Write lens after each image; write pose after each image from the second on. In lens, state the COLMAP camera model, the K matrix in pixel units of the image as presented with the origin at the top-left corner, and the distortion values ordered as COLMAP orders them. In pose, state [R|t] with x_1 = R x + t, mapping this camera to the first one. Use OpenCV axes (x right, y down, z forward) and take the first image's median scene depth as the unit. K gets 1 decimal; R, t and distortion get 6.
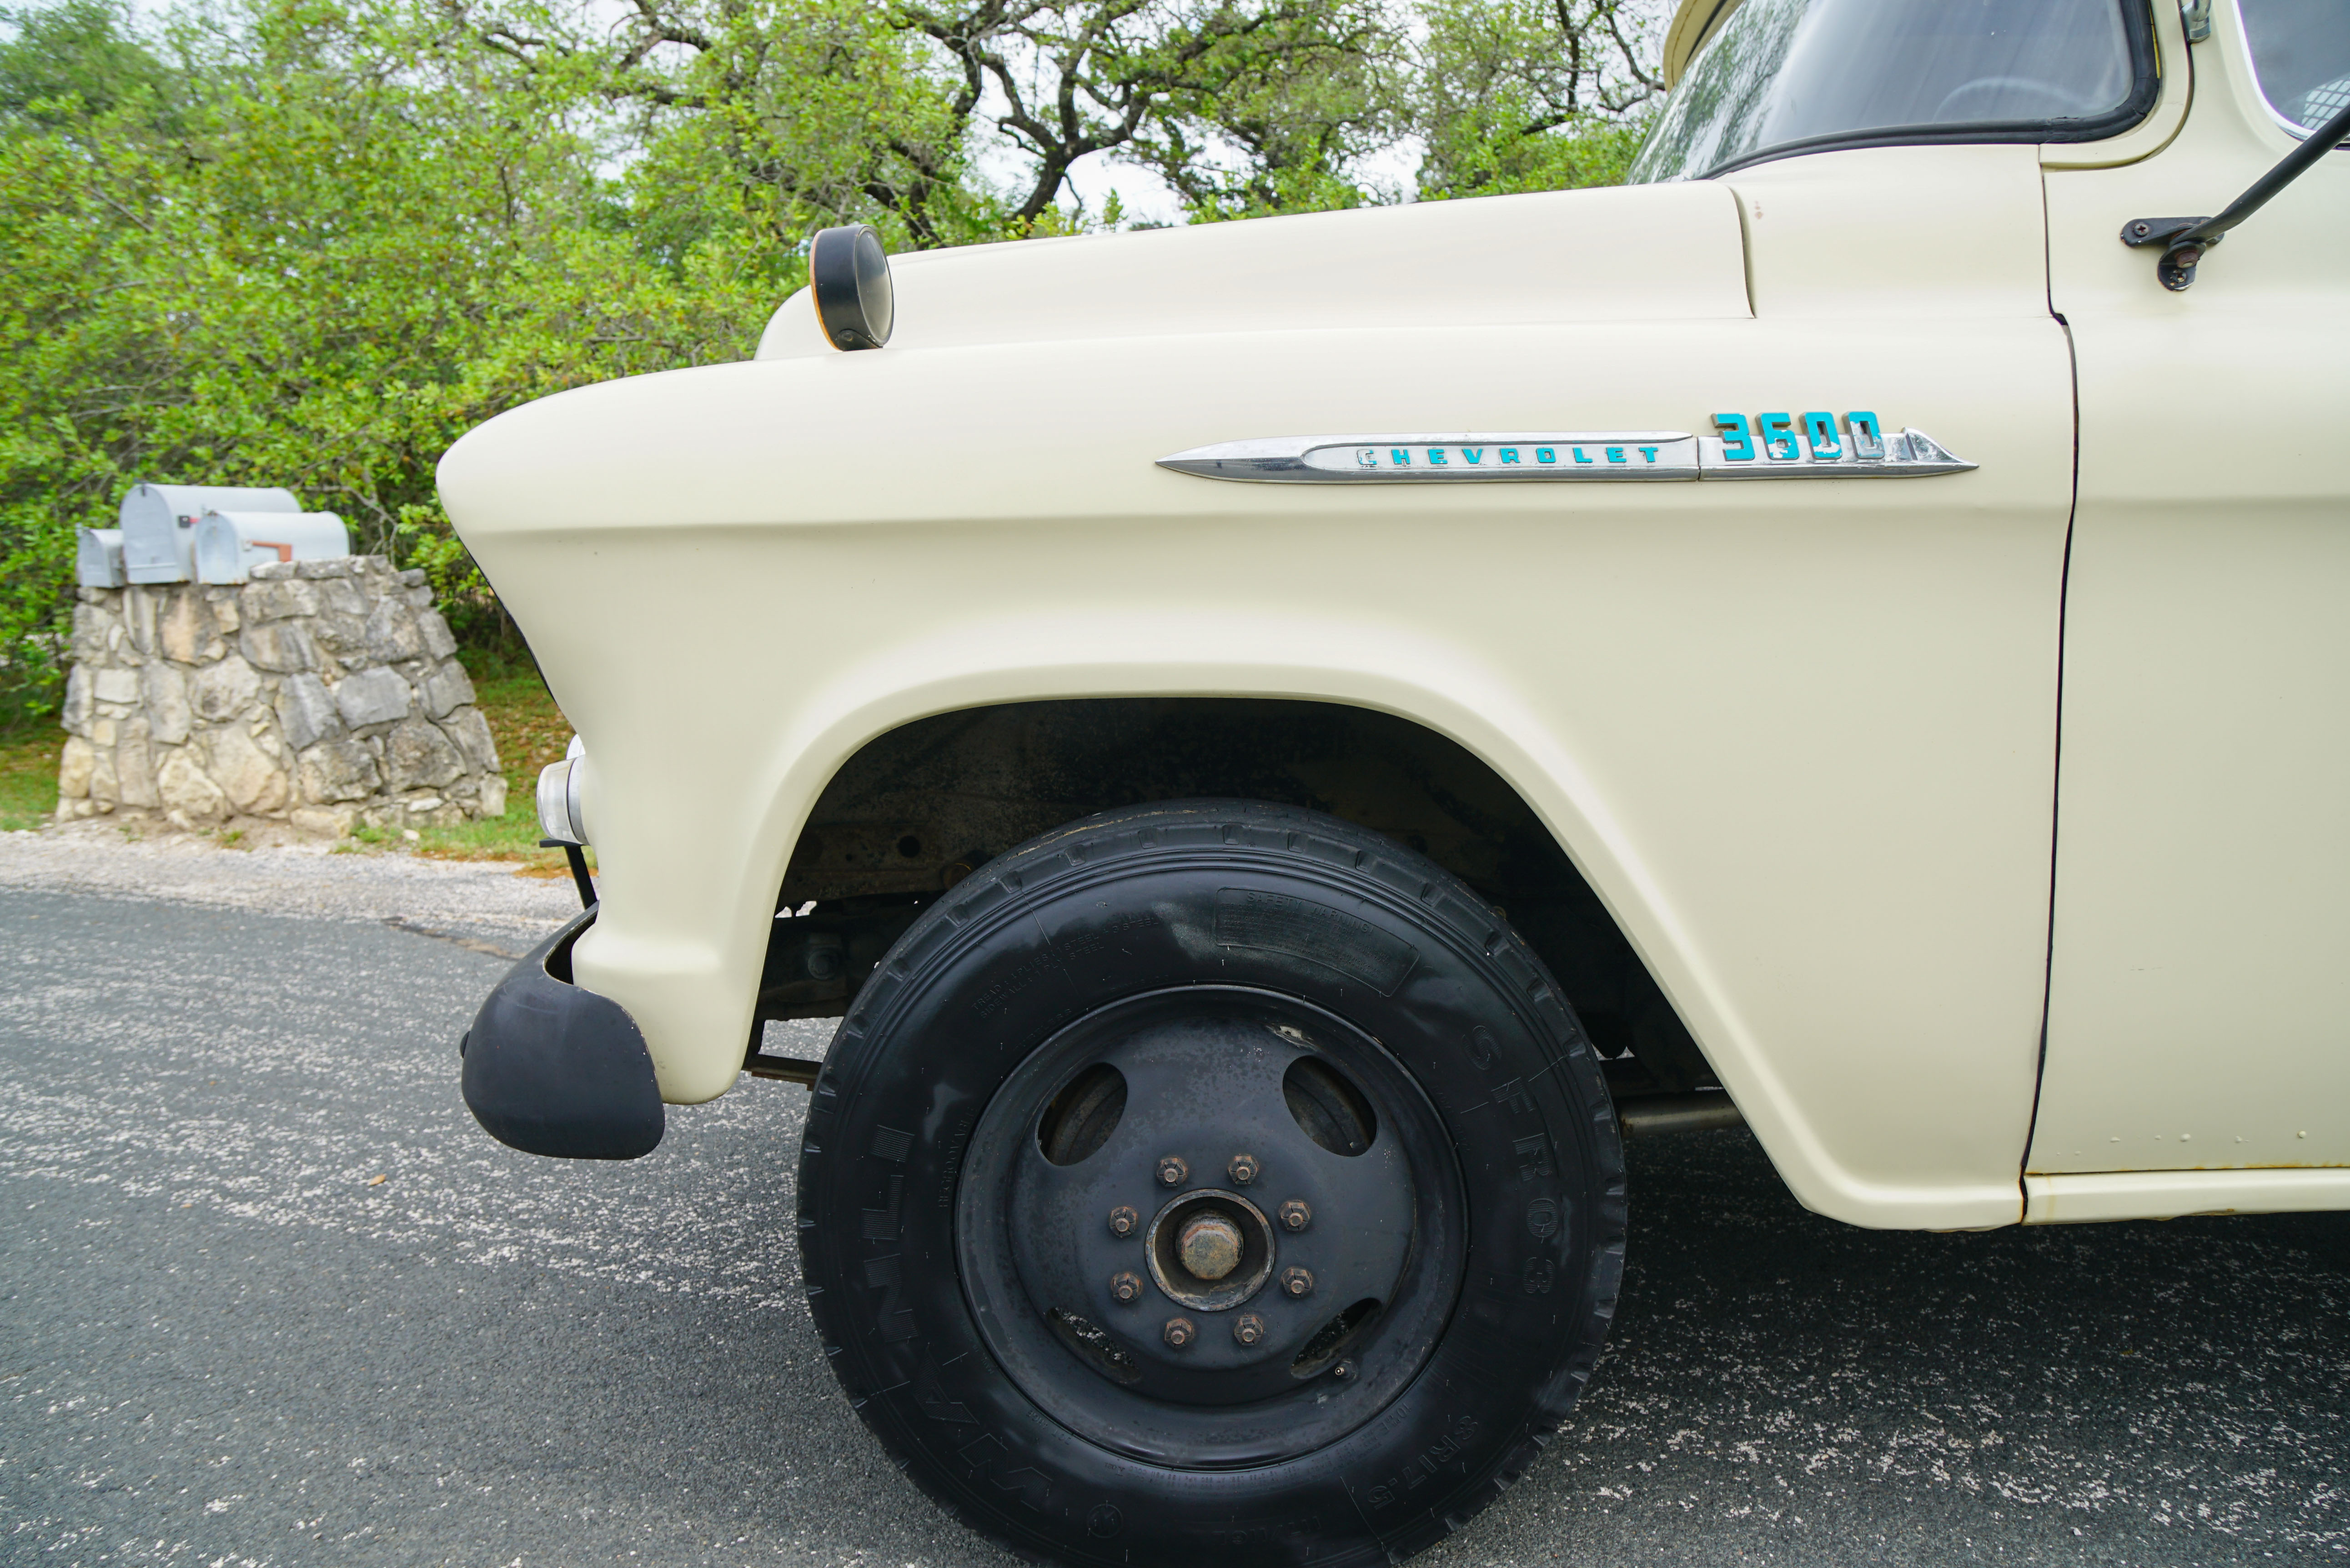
lens RADIAL K [[1645.6, 0, 1190.6], [0, 1645.6, 810.4], [0, 0, 1]] dist [-0.130693, 0.102532]
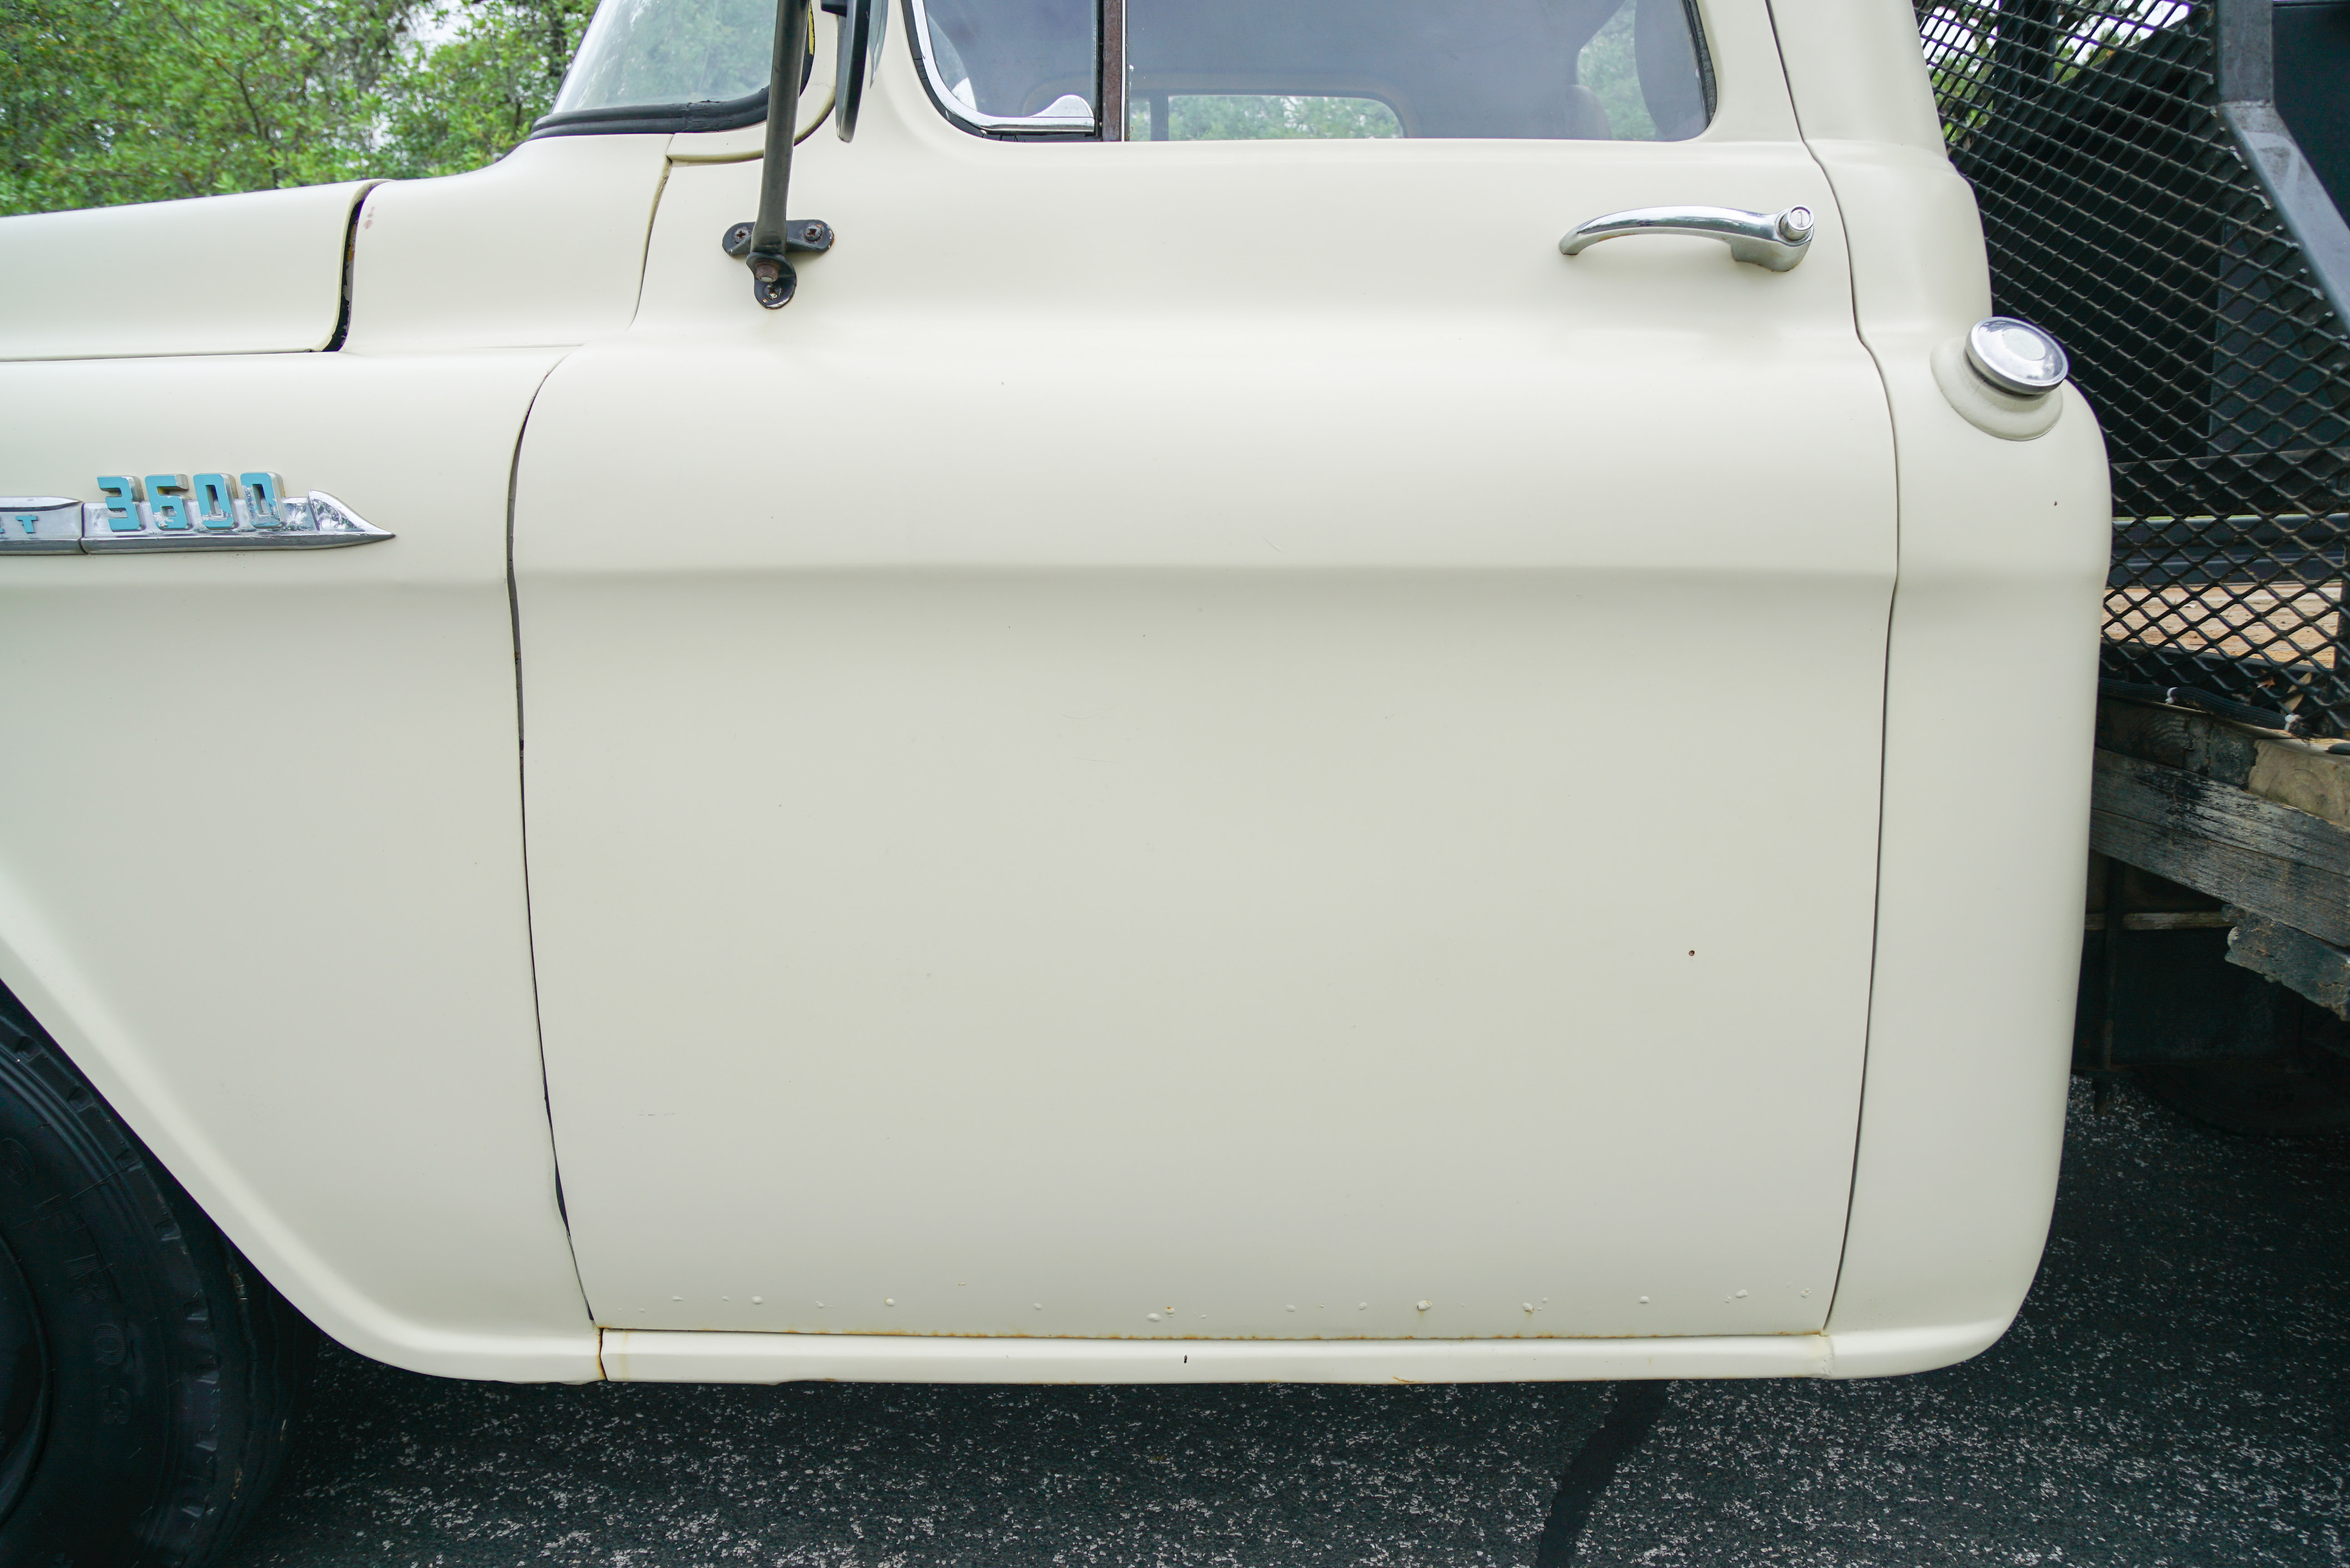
lens RADIAL K [[1645.6, 0, 1176.7], [0, 1645.6, 800.8], [0, 0, 1]] dist [-0.130693, 0.102532]
pose [[0.999914, 0.012880, 0.002371, 0.792855], [-0.012973, 0.998915, 0.044716, -0.101138], [-0.001792, -0.044743, 0.998997, 0.117908]]
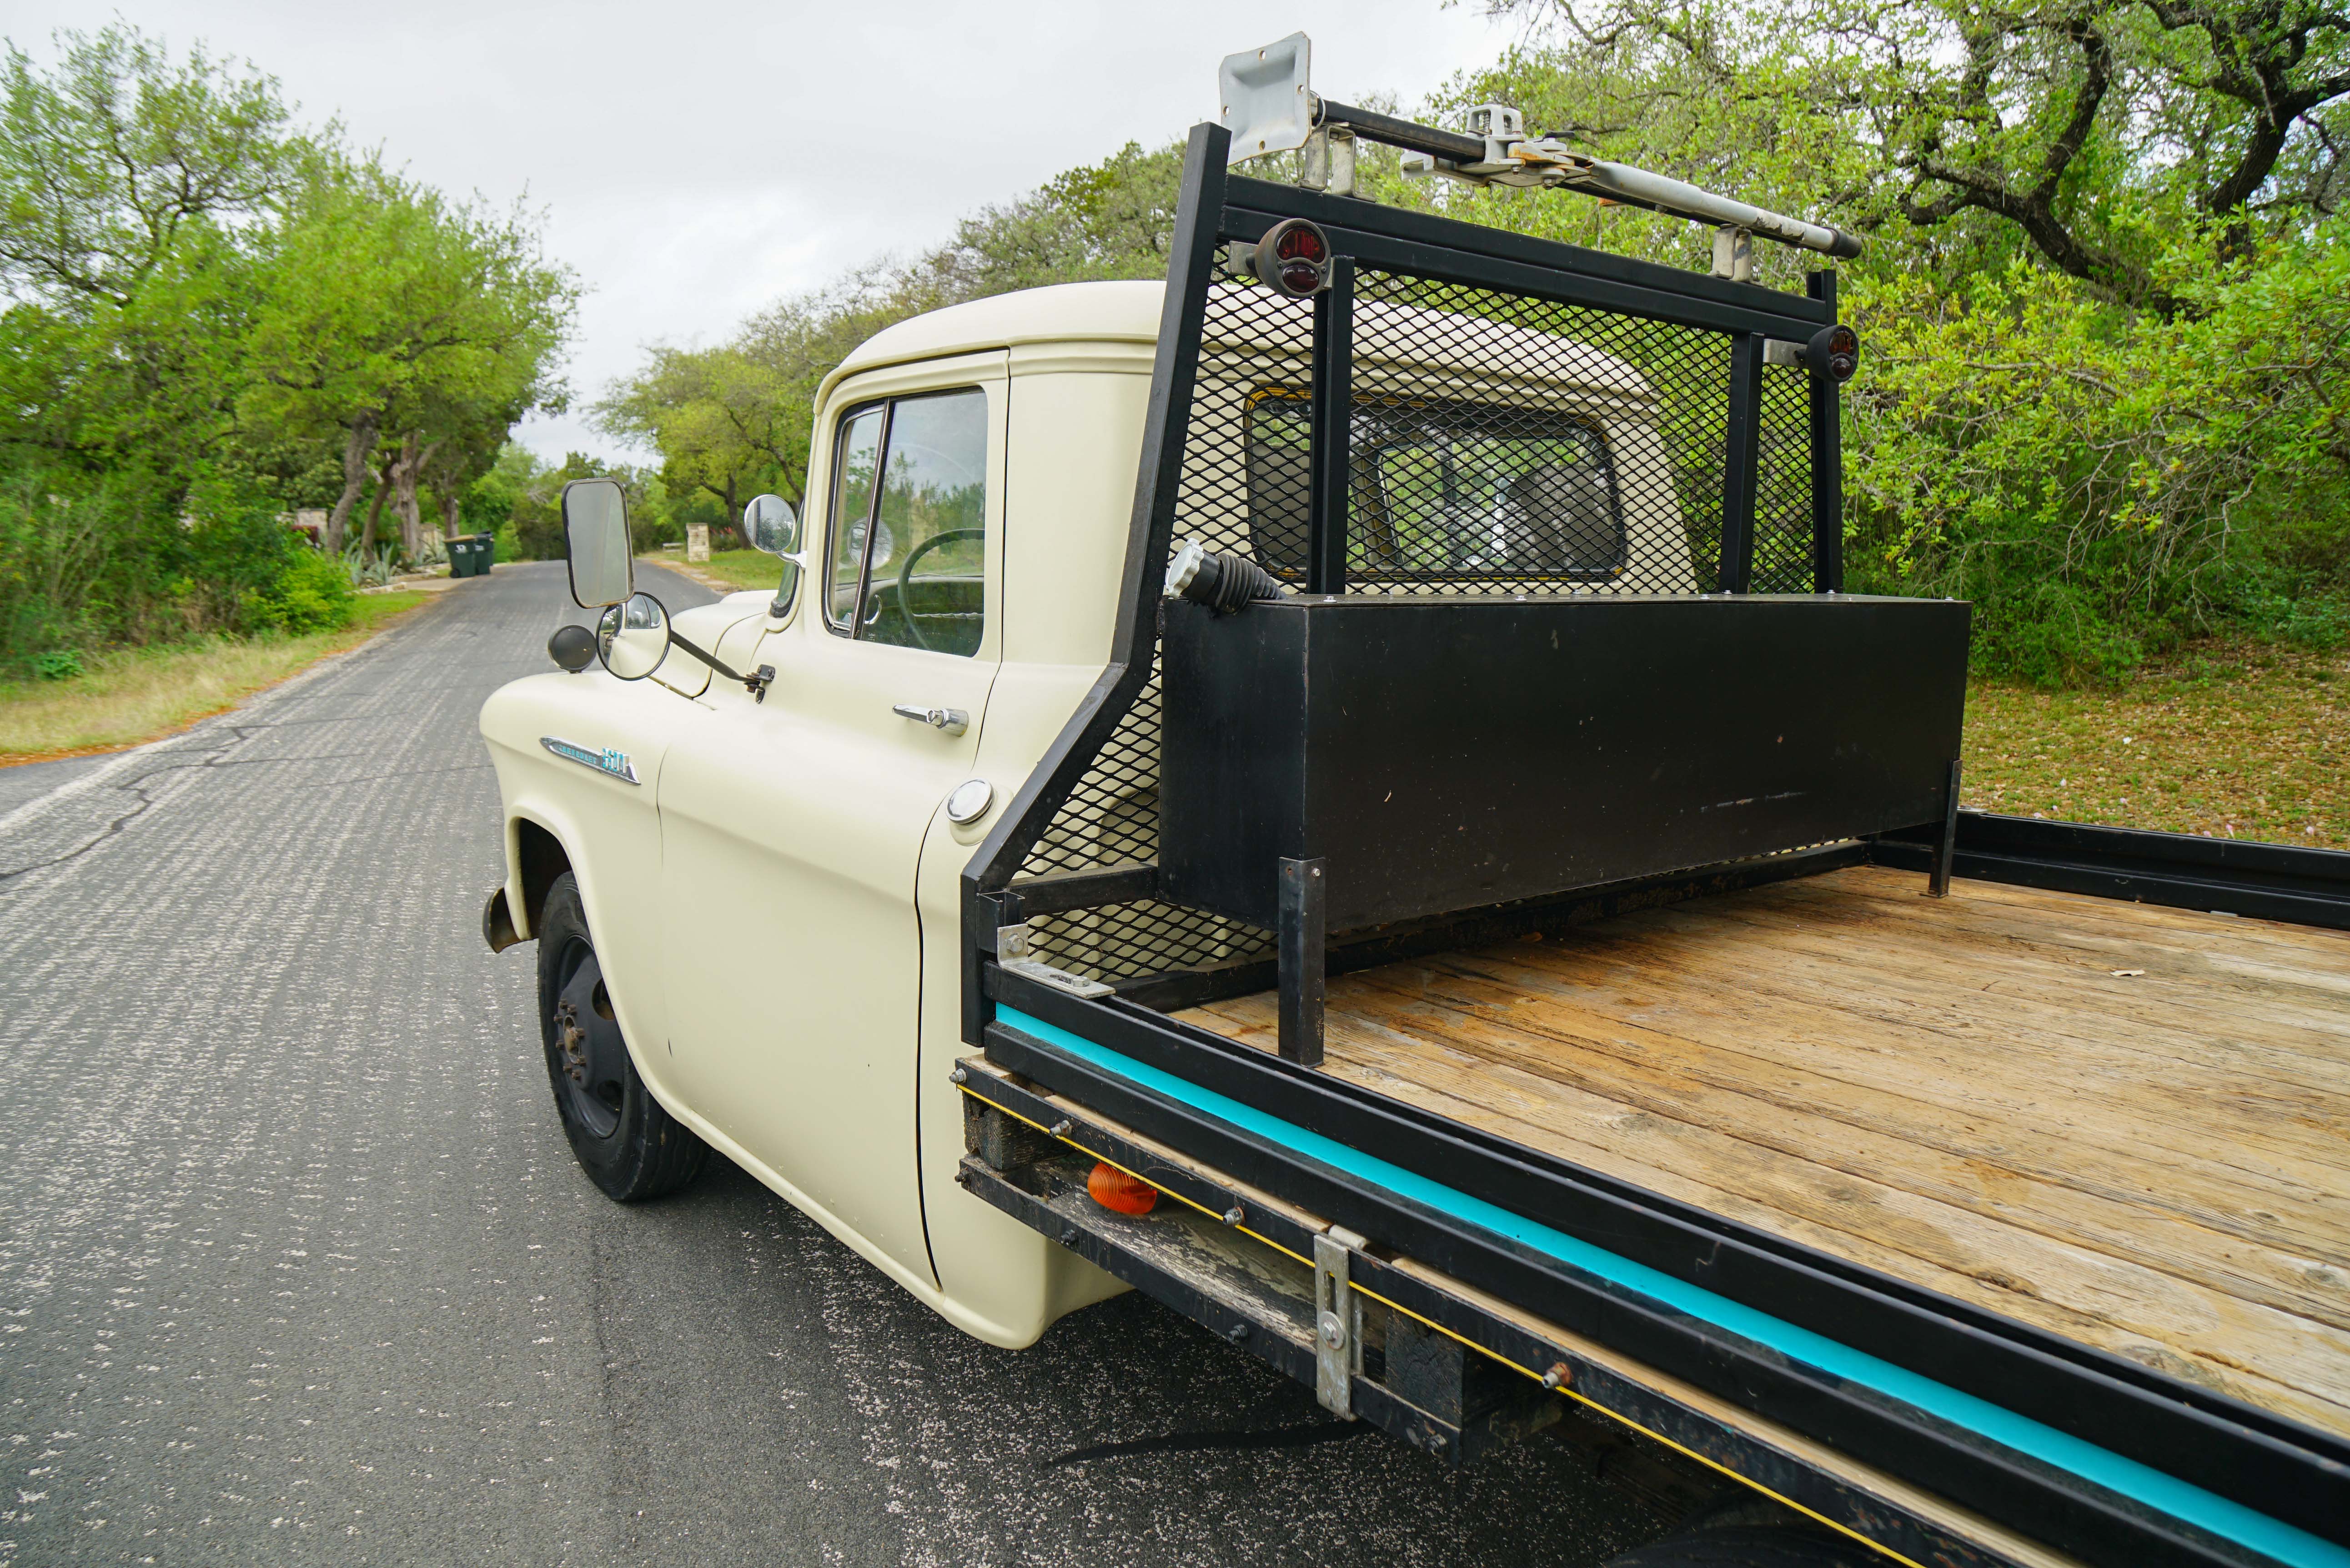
lens RADIAL K [[1645.6, 0, 1186.1], [0, 1645.6, 794.3], [0, 0, 1]] dist [-0.130693, 0.102532]
pose [[0.634585, 0.147672, -0.758614, 2.395561], [-0.123102, 0.988357, 0.089418, -0.438277], [0.762986, 0.036643, 0.645376, 0.081584]]
